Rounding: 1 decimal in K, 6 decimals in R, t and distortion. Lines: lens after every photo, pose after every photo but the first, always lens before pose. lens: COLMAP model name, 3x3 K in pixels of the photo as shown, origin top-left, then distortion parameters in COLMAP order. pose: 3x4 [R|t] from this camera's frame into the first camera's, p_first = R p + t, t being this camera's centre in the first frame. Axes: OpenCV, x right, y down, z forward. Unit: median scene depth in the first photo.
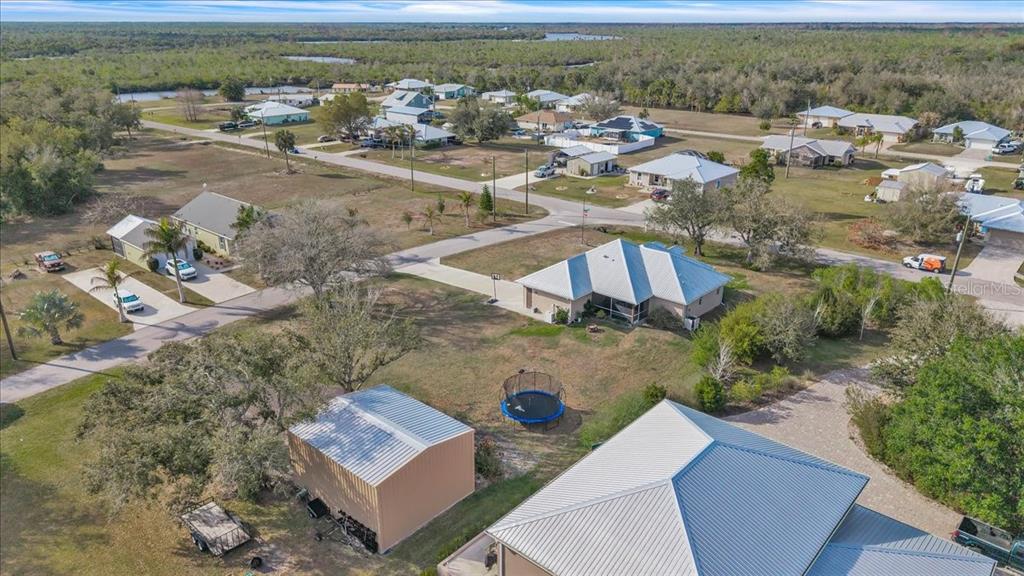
lens RADIAL K [[688.5, 0, 513.5], [0, 688.5, 298.9], [0, 0, 1]] dist [0.034229, -0.044904]
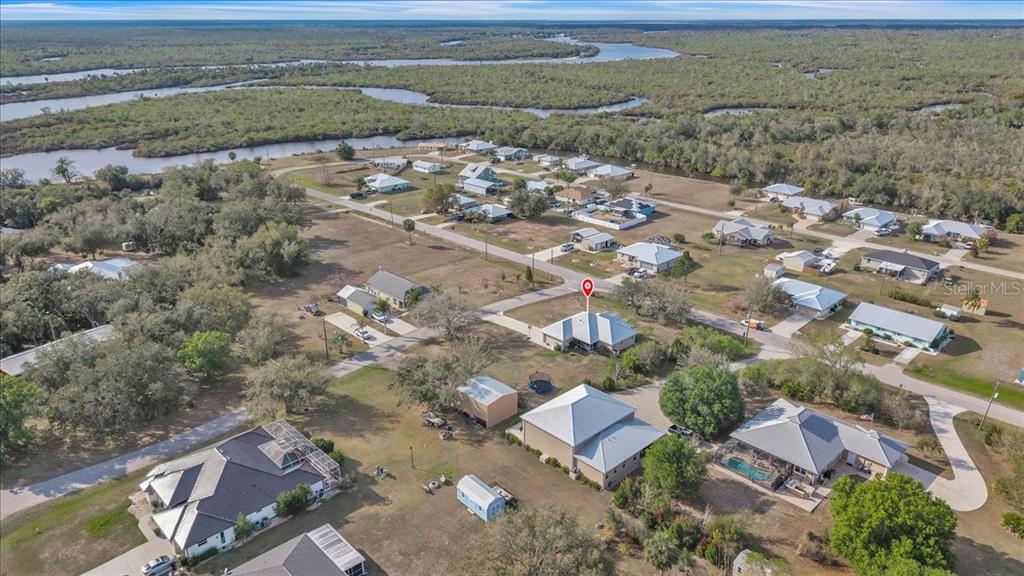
lens RADIAL K [[688.5, 0, 511.4], [0, 688.5, 284.5], [0, 0, 1]] dist [0.034229, -0.044904]
pose [[0.996690, 0.025715, -0.077125, 0.065680], [-0.027064, 0.999497, -0.016503, -0.107016], [0.076662, 0.018536, 0.996885, -0.958657]]
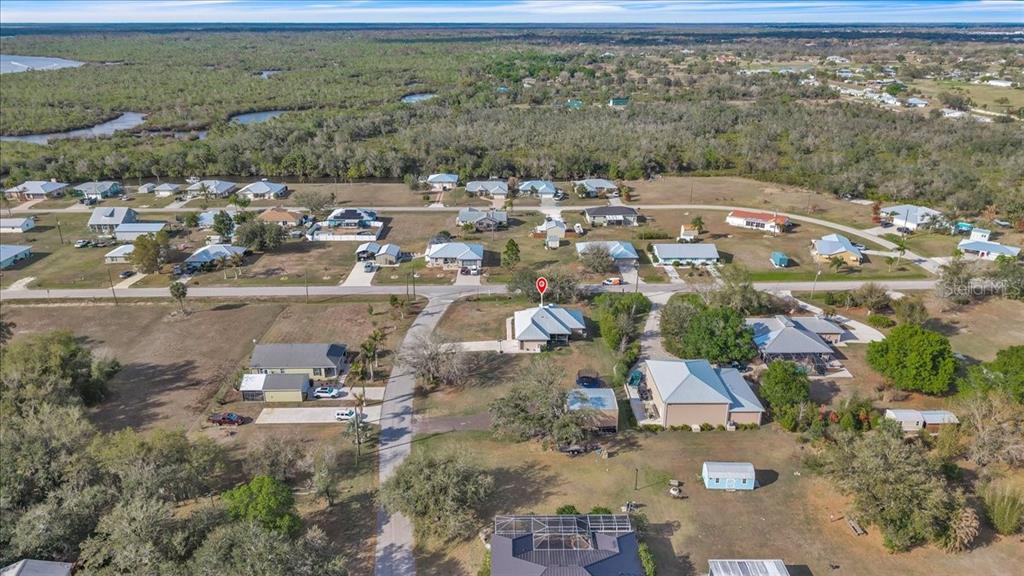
lens RADIAL K [[688.5, 0, 505.6], [0, 688.5, 280.0], [0, 0, 1]] dist [0.034229, -0.044904]
pose [[0.743034, -0.234224, 0.626928, -1.059259], [0.251383, 0.965841, 0.062906, -0.278192], [-0.620247, 0.110858, 0.776533, -0.533311]]
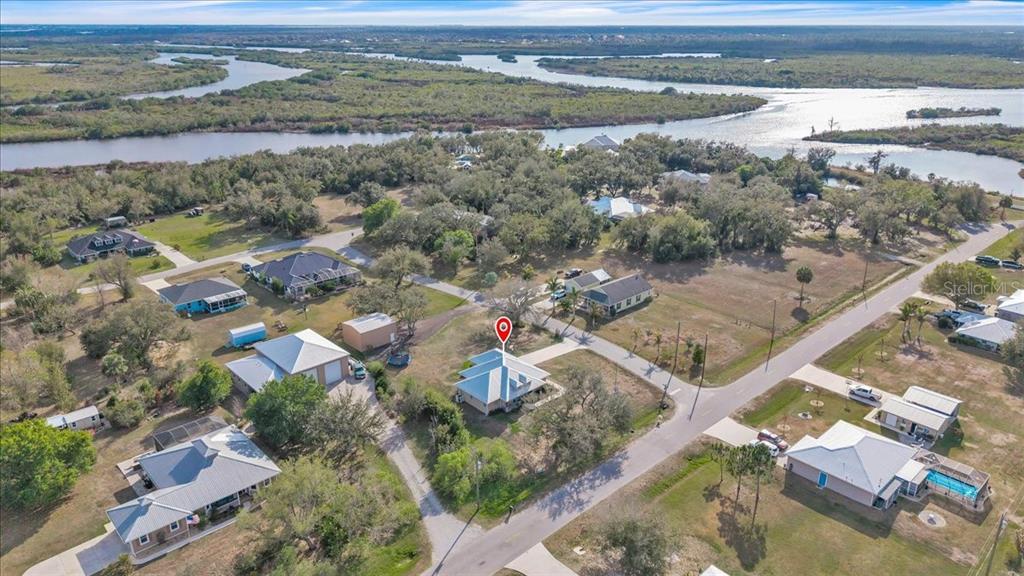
lens RADIAL K [[688.5, 0, 519.1], [0, 688.5, 286.0], [0, 0, 1]] dist [0.034229, -0.044904]
pose [[-0.091743, 0.344993, -0.934111, 1.458591], [-0.372122, 0.858226, 0.353515, -0.737989], [0.923639, 0.380036, 0.049643, 0.715893]]
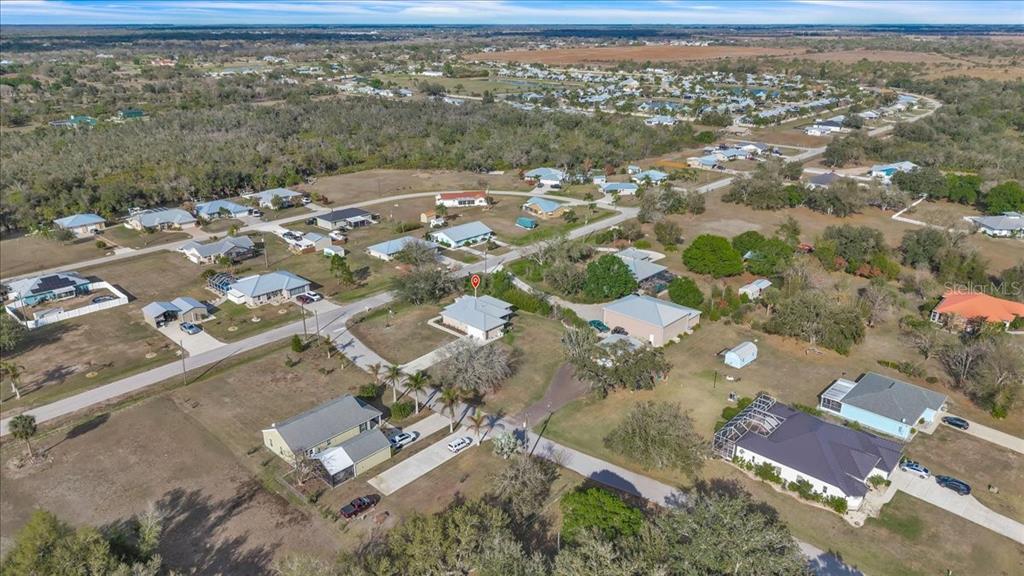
lens RADIAL K [[688.5, 0, 509.8], [0, 688.5, 289.1], [0, 0, 1]] dist [0.034229, -0.044904]
pose [[0.032987, -0.357398, 0.933369, -1.620991], [0.371391, 0.871391, 0.320540, -0.662190], [-0.927890, 0.336072, 0.161479, 0.416604]]
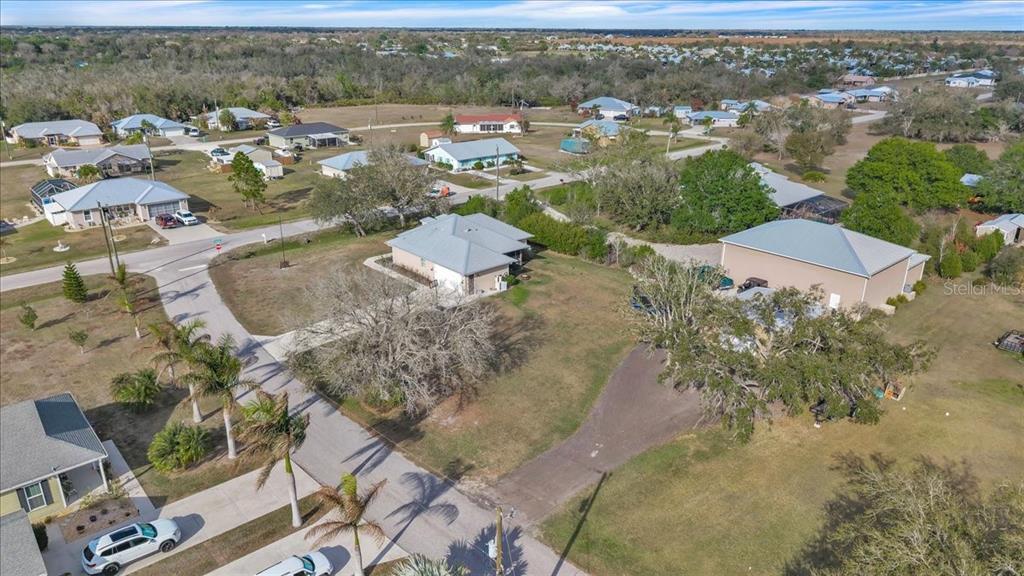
lens RADIAL K [[688.5, 0, 510.4], [0, 688.5, 305.2], [0, 0, 1]] dist [0.034229, -0.044904]
pose [[0.119946, -0.370368, 0.921108, -0.772810], [0.362922, 0.879949, 0.306558, -0.222129], [-0.924067, 0.297520, 0.239961, 0.560798]]
